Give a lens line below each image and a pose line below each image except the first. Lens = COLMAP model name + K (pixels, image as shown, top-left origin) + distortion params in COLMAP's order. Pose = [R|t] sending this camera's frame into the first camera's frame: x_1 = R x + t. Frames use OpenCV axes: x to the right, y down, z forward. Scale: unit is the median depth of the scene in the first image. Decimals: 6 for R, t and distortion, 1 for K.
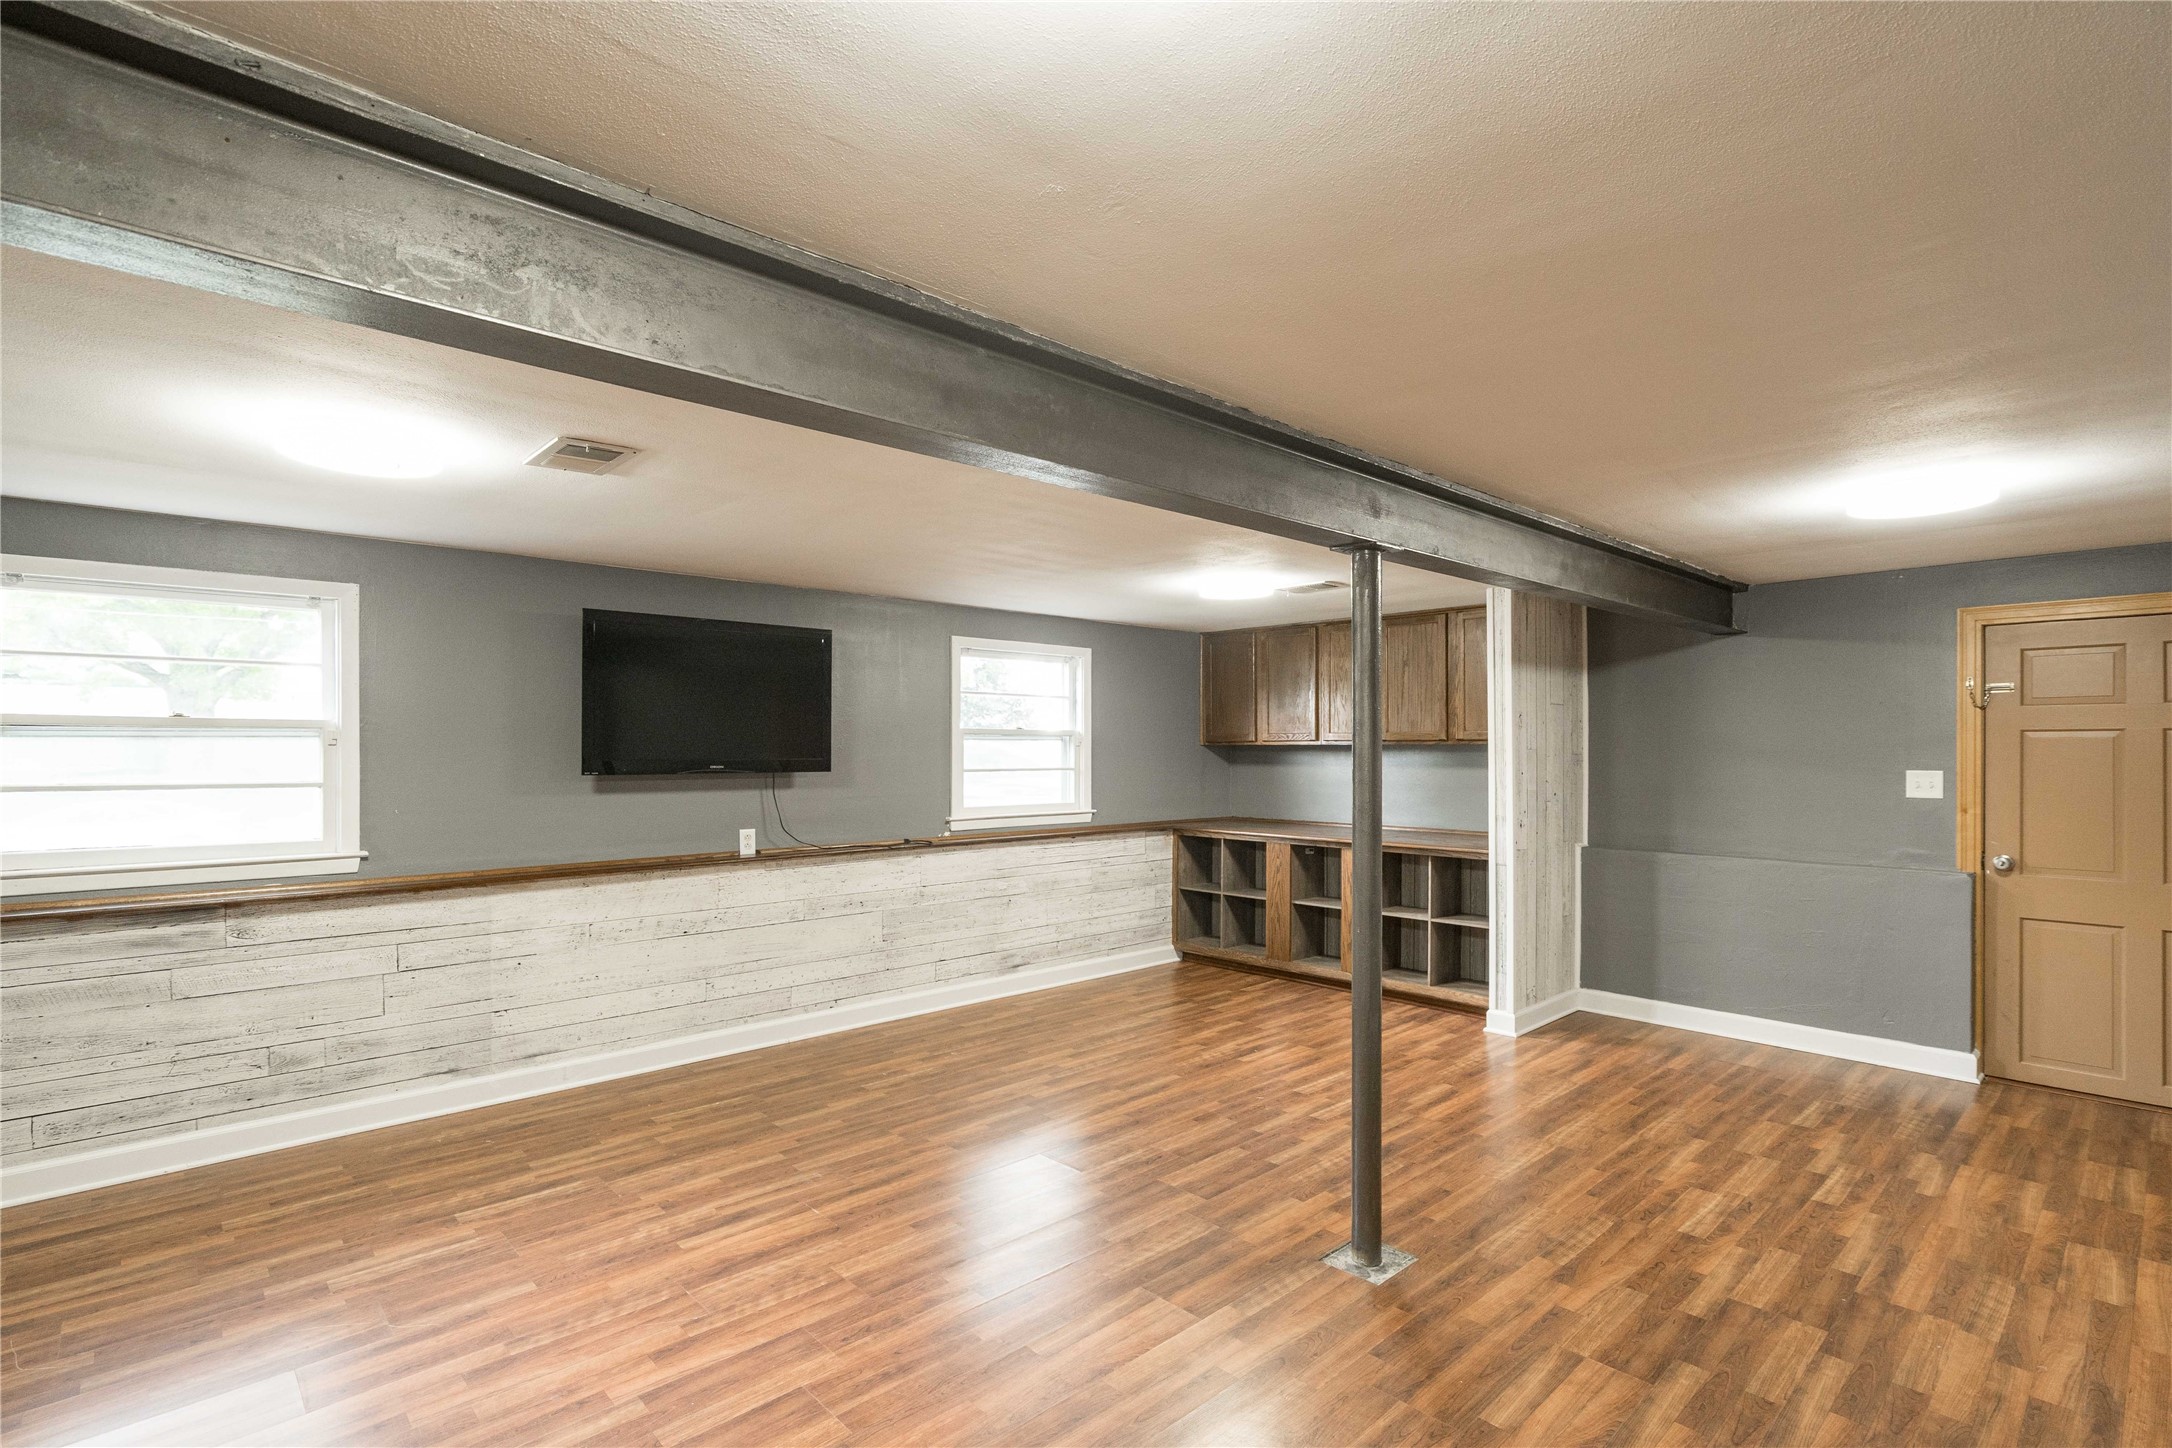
lens RADIAL K [[989.6, 0, 1070.8], [0, 989.6, 737.1], [0, 0, 1]] dist [-0.007810, 0.002200]
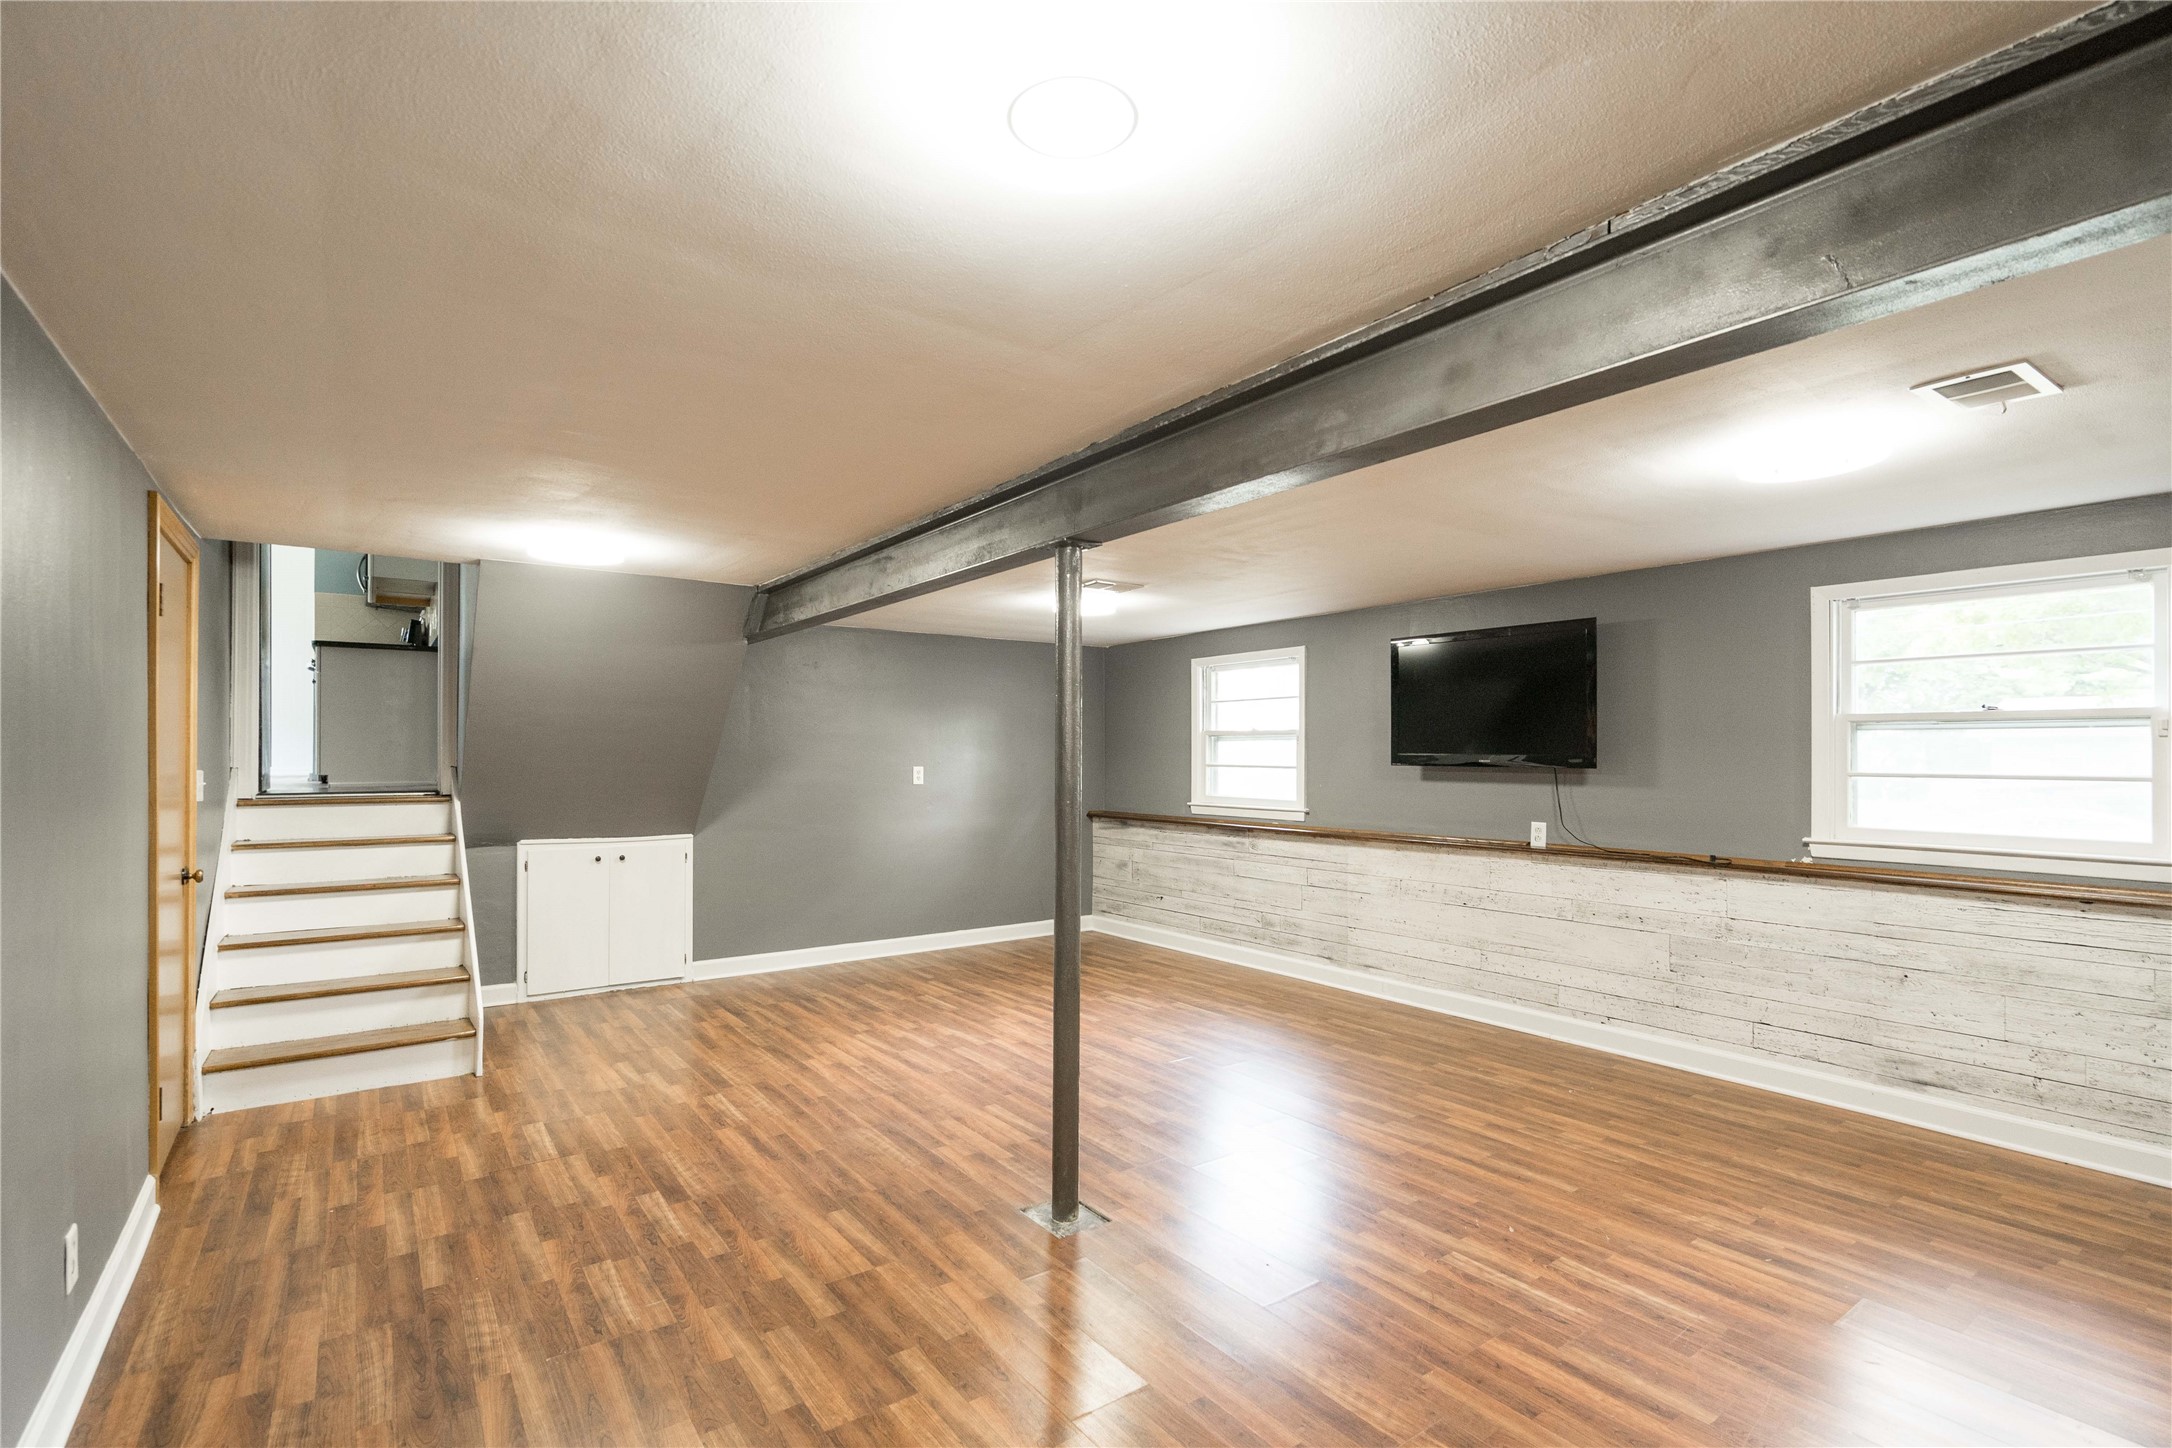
lens RADIAL K [[989.6, 0, 1073.5], [0, 989.6, 743.5], [0, 0, 1]] dist [-0.007810, 0.002200]
pose [[-0.094855, -0.010373, -0.995437, 0.807831], [0.007606, 0.999909, -0.011144, 0.019926], [0.995462, -0.008628, -0.094767, 0.660589]]
